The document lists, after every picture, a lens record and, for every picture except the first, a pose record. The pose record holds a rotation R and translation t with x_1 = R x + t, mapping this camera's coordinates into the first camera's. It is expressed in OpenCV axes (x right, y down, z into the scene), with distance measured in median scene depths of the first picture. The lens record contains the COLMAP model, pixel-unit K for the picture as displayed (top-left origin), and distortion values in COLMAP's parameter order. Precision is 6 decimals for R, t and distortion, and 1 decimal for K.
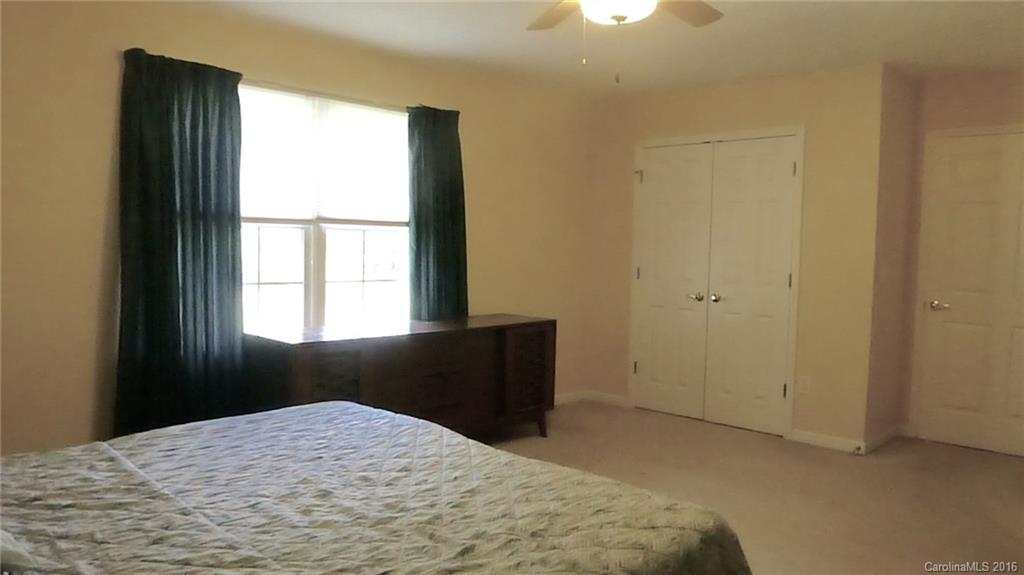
lens RADIAL K [[730.0, 0, 512.0], [0, 730.0, 287.5], [0, 0, 1]] dist [-0.063936, 0.001951]
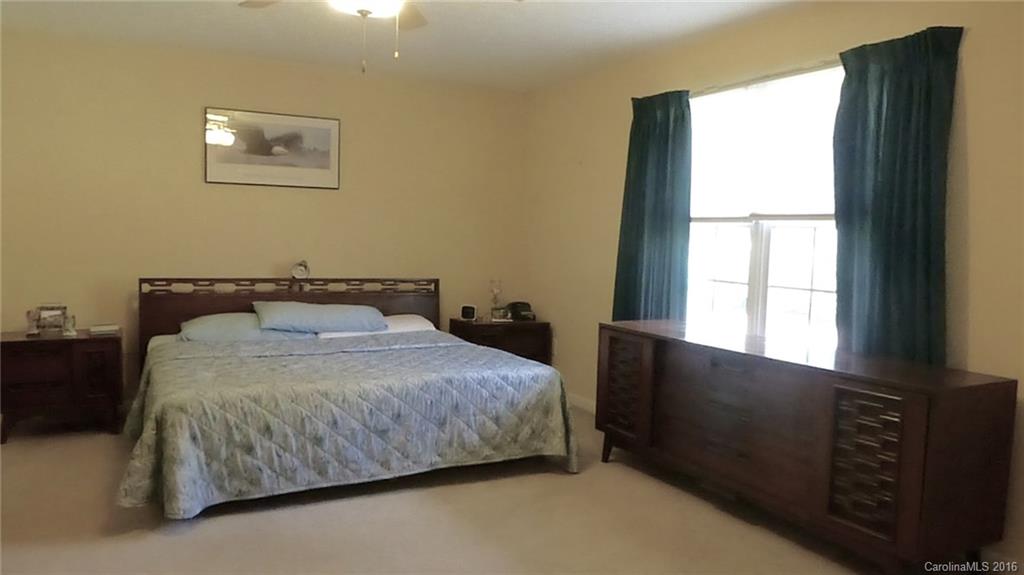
lens RADIAL K [[741.2, 0, 512.0], [0, 741.2, 287.5], [0, 0, 1]] dist [-0.027125, -0.002162]
pose [[-0.297785, 0.043466, -0.953643, 0.692397], [-0.088002, 0.993459, 0.072761, -0.045460], [0.950568, 0.105590, -0.292012, 0.974648]]
